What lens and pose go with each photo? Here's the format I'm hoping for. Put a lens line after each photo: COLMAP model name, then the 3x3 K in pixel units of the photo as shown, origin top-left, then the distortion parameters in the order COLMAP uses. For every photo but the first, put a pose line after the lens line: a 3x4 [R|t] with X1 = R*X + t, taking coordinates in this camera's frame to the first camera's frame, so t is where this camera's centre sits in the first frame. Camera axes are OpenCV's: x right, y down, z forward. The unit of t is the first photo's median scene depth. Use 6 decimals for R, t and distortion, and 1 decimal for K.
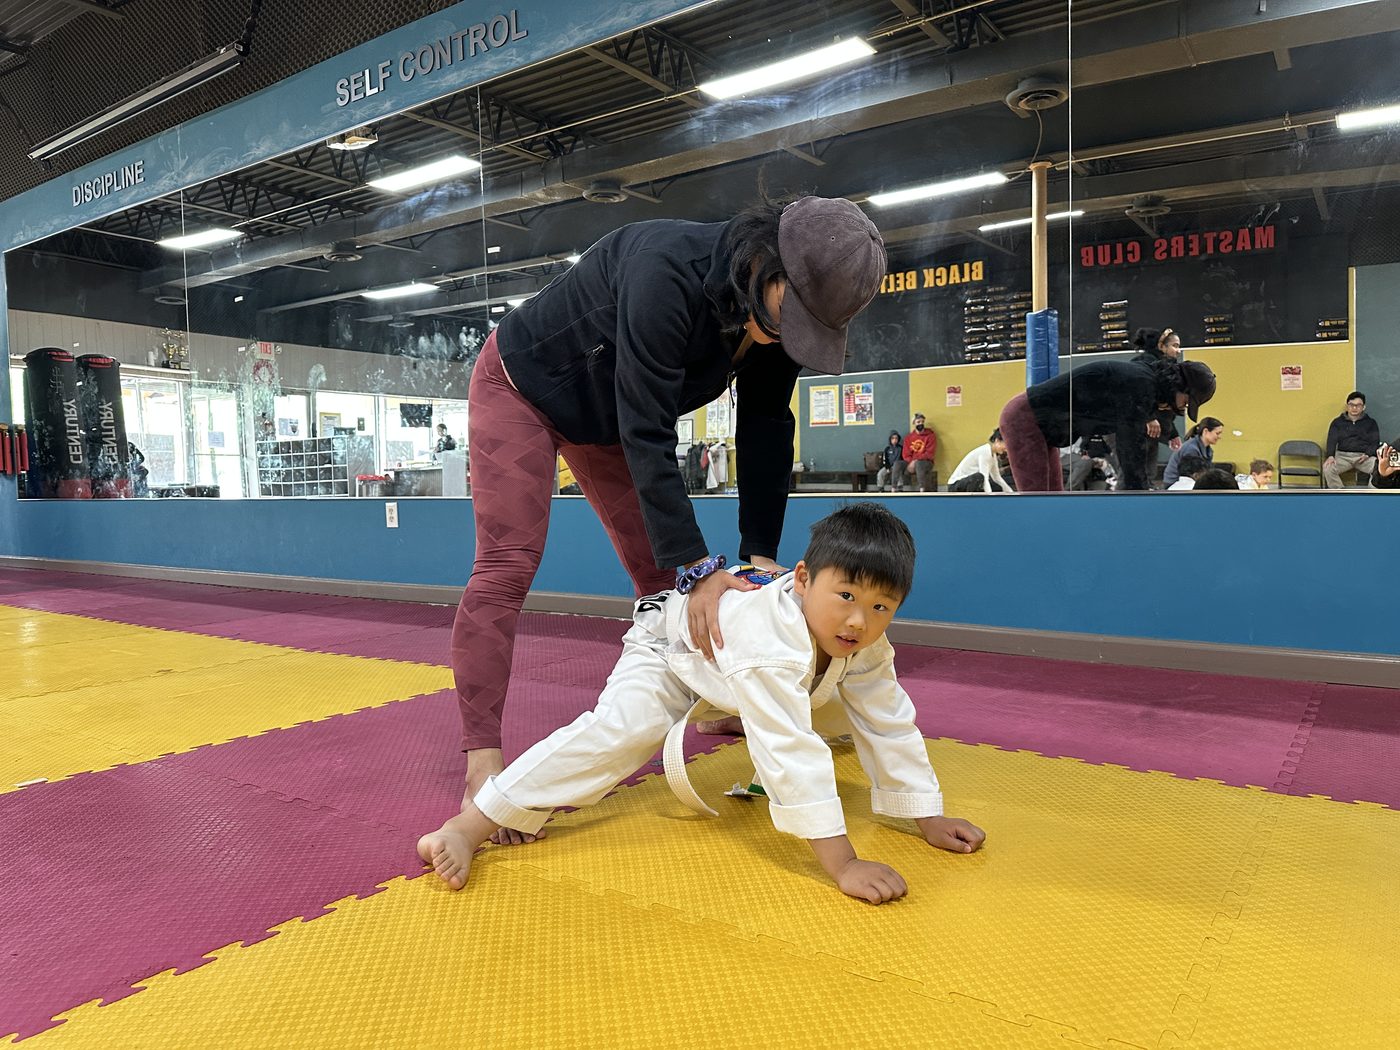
lens RADIAL K [[987.6, 0, 699.4], [0, 987.6, 533.8], [0, 0, 1]] dist [0.075488, -0.075980]
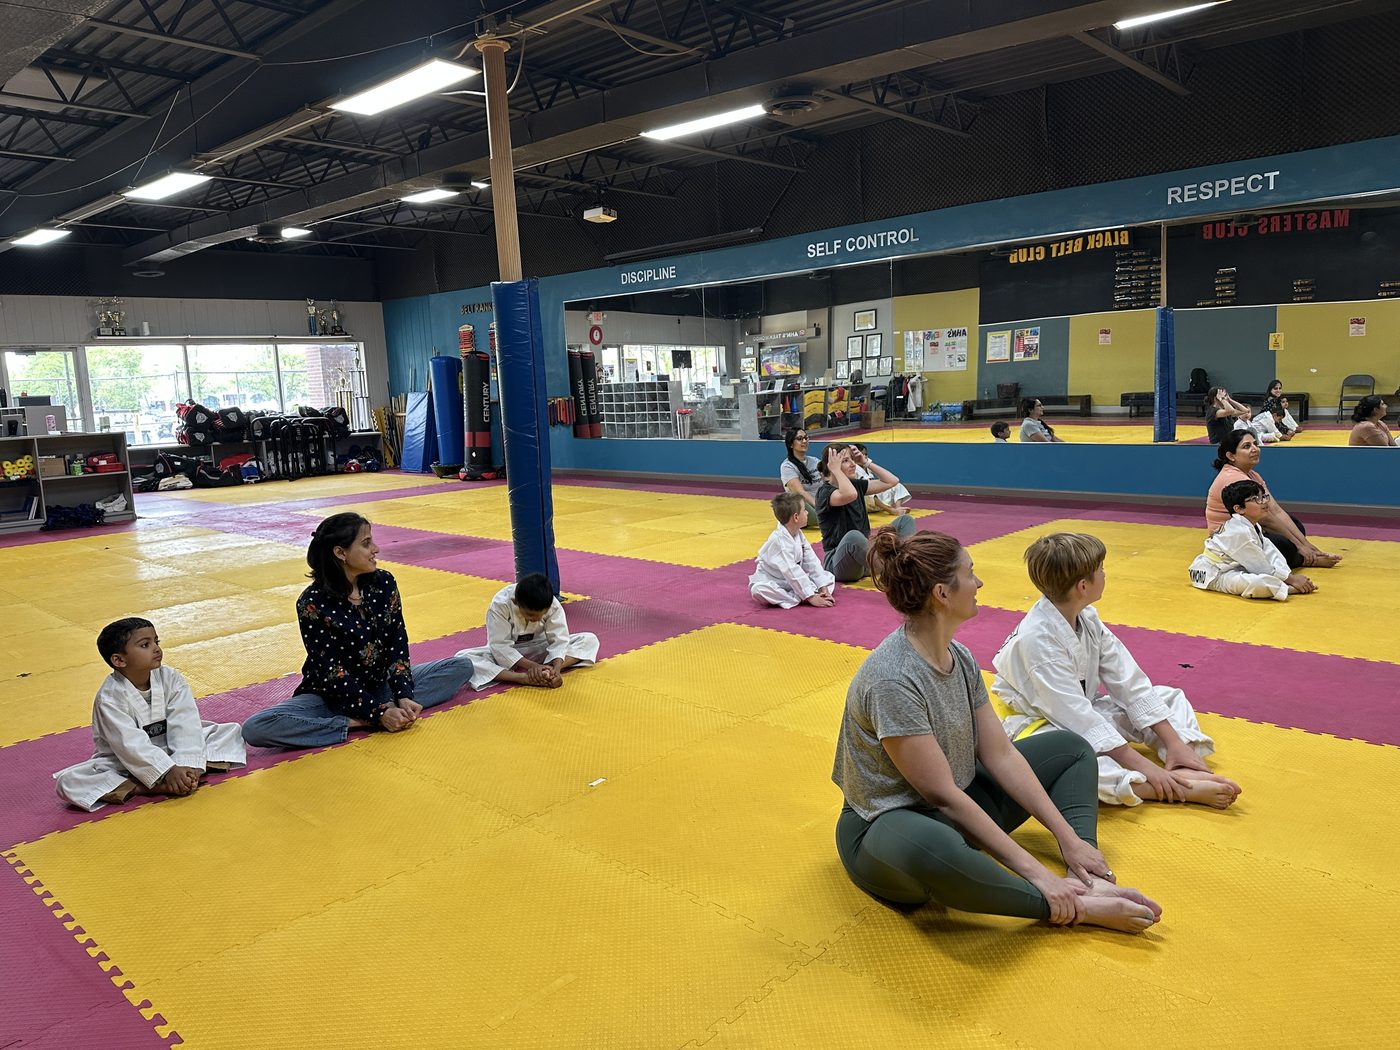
lens RADIAL K [[987.6, 0, 699.4], [0, 987.6, 533.8], [0, 0, 1]] dist [0.075488, -0.075980]
pose [[0.993312, -0.007015, -0.115252, -0.140402], [0.018771, 0.994685, 0.101240, -0.023350], [0.113929, -0.102726, 0.988164, -0.469718]]
